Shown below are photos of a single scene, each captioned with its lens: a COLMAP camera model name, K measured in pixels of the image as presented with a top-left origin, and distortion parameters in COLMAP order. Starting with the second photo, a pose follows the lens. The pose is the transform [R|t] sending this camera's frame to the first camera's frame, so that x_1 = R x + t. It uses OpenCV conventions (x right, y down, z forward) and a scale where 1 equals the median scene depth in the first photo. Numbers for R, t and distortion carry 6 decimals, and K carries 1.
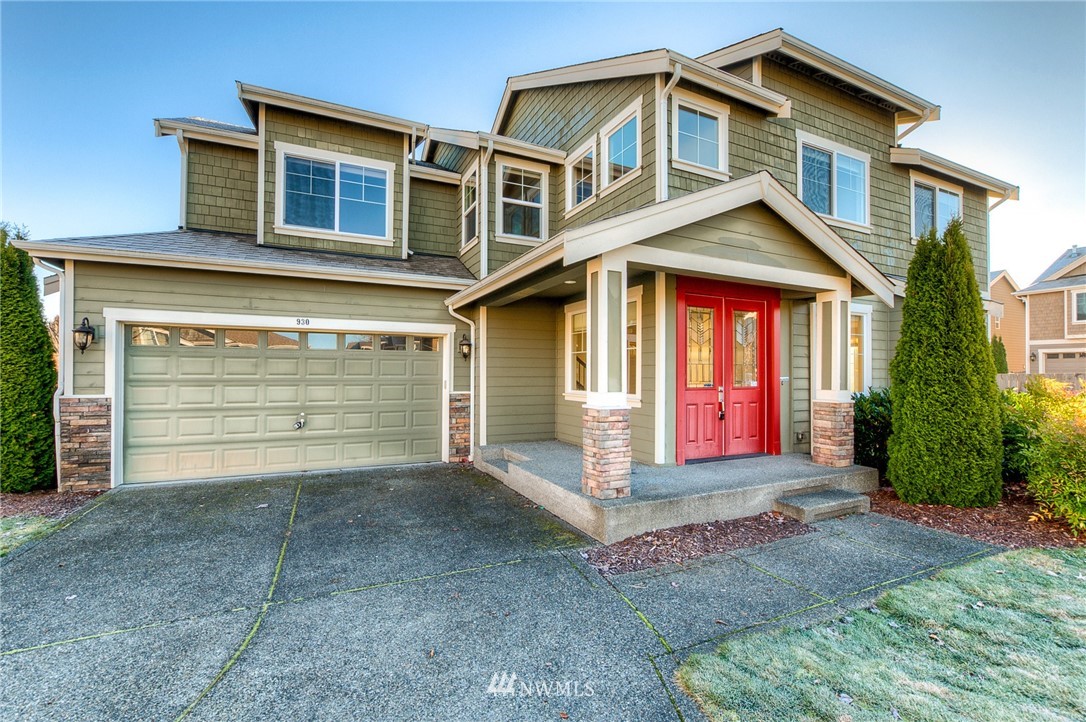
lens RADIAL K [[469.4, 0, 542.7], [0, 469.4, 368.8], [0, 0, 1]] dist [-0.008991, 0.000097]
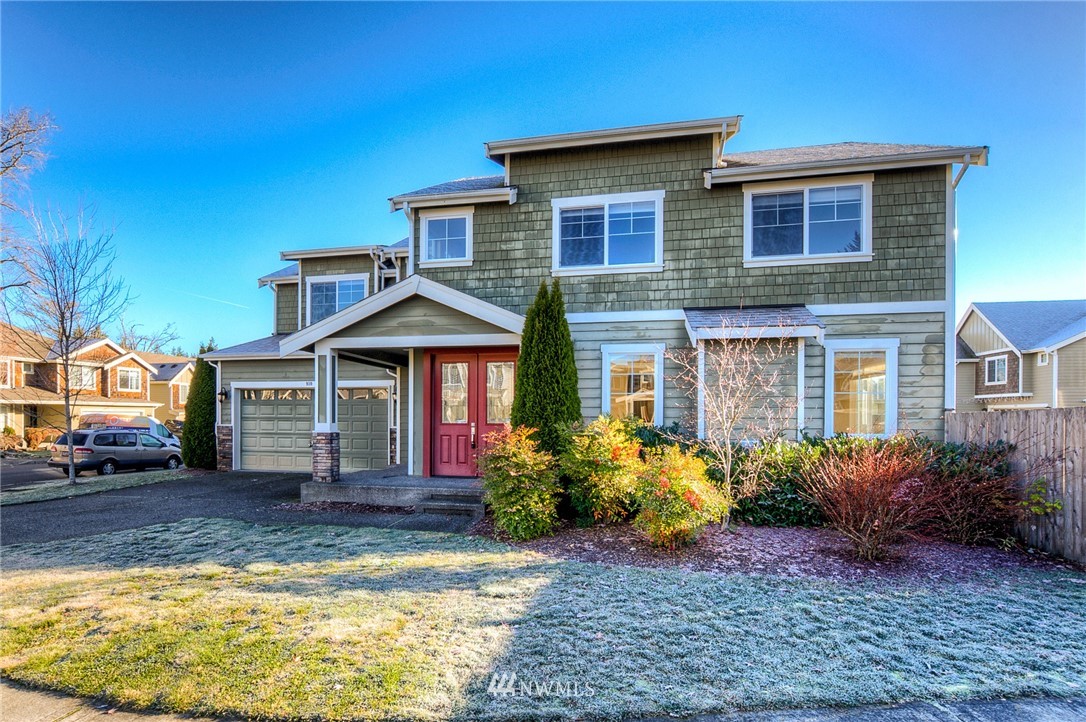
lens RADIAL K [[539.0, 0, 489.3], [0, 539.0, 417.1], [0, 0, 1]] dist [-0.004044, -0.000160]
pose [[0.786586, 0.000081, -0.617481, 1.245149], [0.006091, 0.999950, 0.007890, 0.010056], [0.617451, -0.009967, 0.786546, -0.140472]]
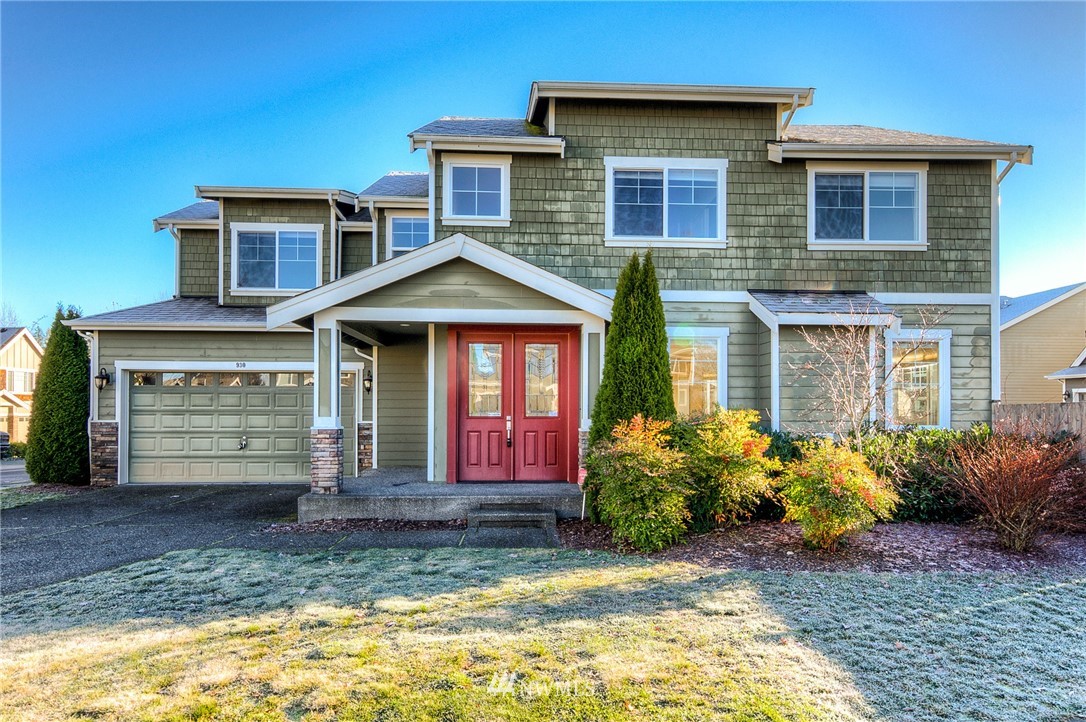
lens RADIAL K [[643.6, 0, 539.9], [0, 643.6, 401.4], [0, 0, 1]] dist [0.021827, 0.001822]
pose [[0.921278, -0.006377, -0.388853, 0.950630], [0.005303, 0.999979, -0.003835, 0.010177], [0.388869, 0.001471, 0.921292, -0.316317]]
